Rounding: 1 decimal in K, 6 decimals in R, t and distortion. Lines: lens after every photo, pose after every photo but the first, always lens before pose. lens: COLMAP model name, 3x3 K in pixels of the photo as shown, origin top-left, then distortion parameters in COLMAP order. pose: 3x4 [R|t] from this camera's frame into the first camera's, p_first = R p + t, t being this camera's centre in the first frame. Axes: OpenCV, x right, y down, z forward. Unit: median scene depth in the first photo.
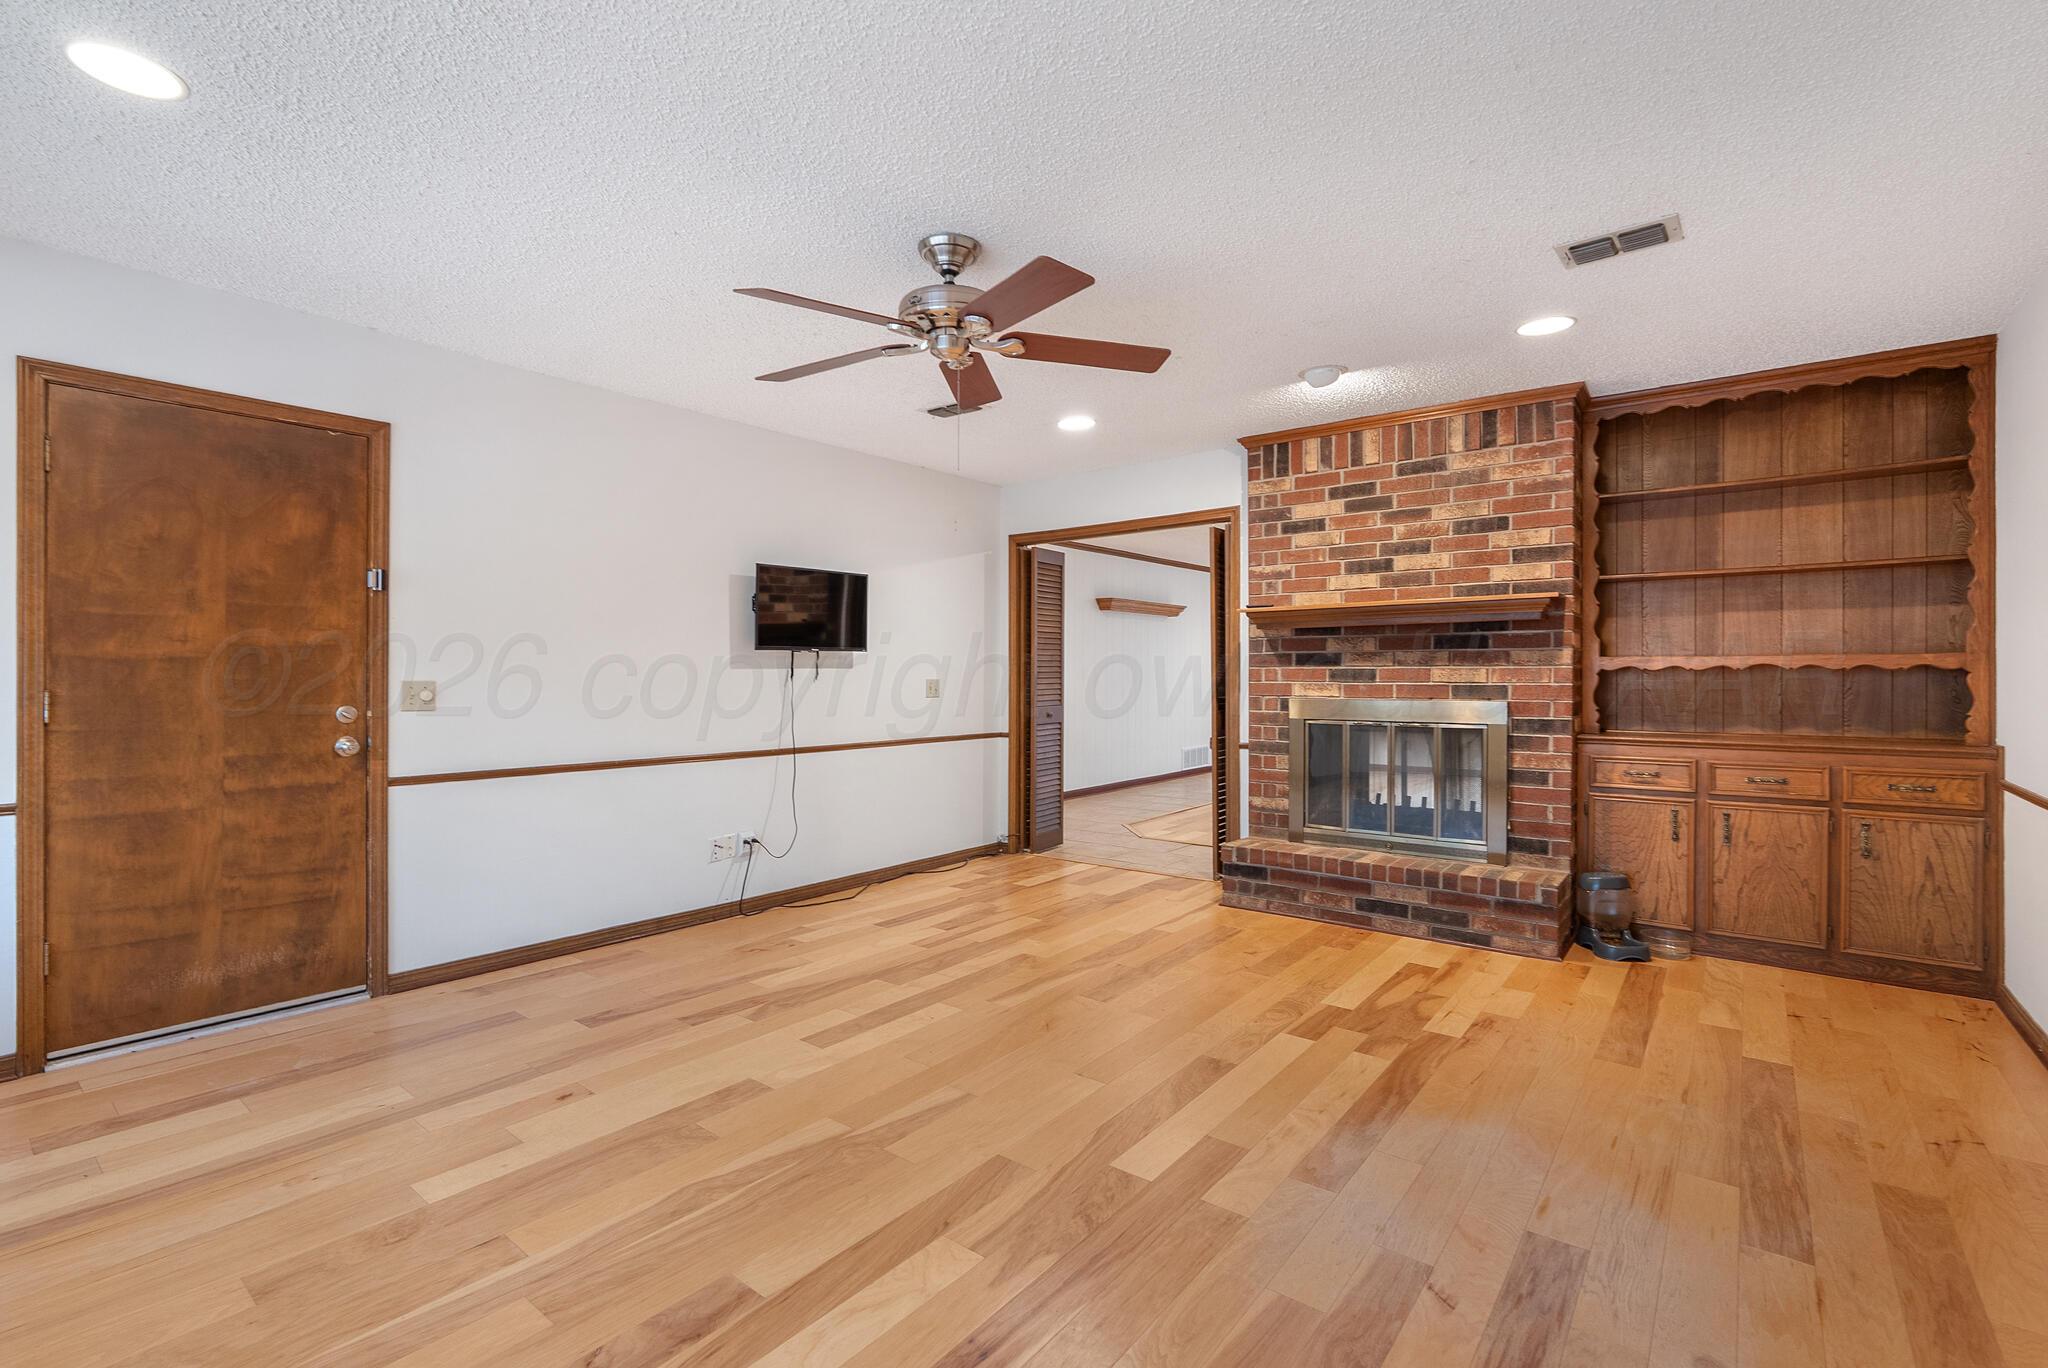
lens RADIAL K [[909.5, 0, 1023.2], [0, 909.5, 677.5], [0, 0, 1]] dist [-0.020357, 0.004267]
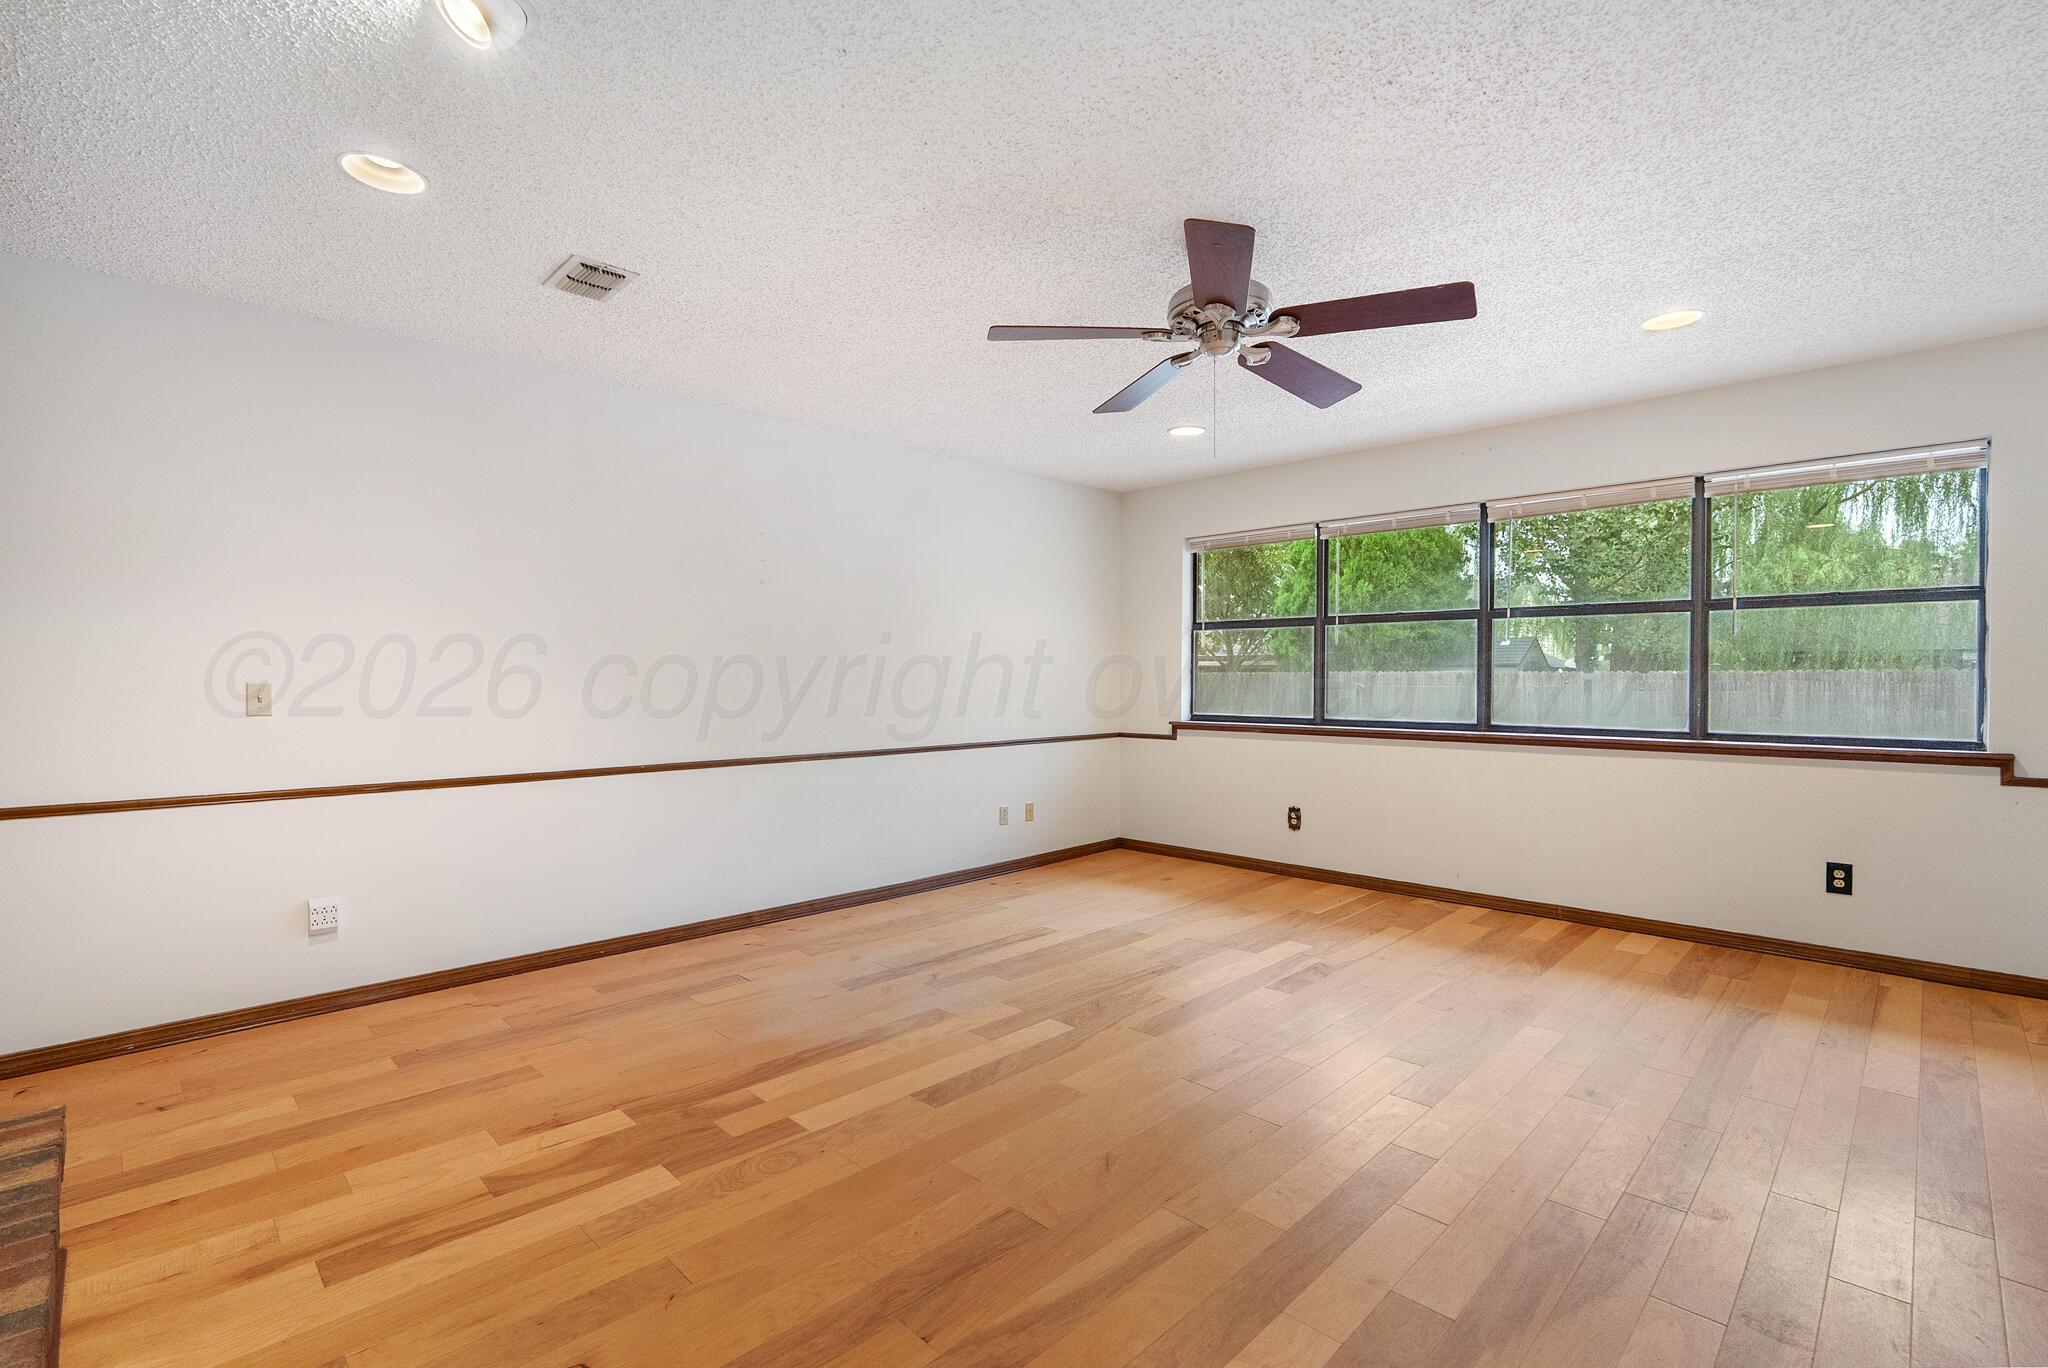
lens RADIAL K [[909.5, 0, 1029.9], [0, 909.5, 685.0], [0, 0, 1]] dist [-0.020357, 0.004267]
pose [[-0.994637, -0.003399, 0.103375, 0.015768], [-0.002350, 0.999945, 0.010266, -0.006448], [-0.103404, 0.009968, -0.994589, 1.756607]]
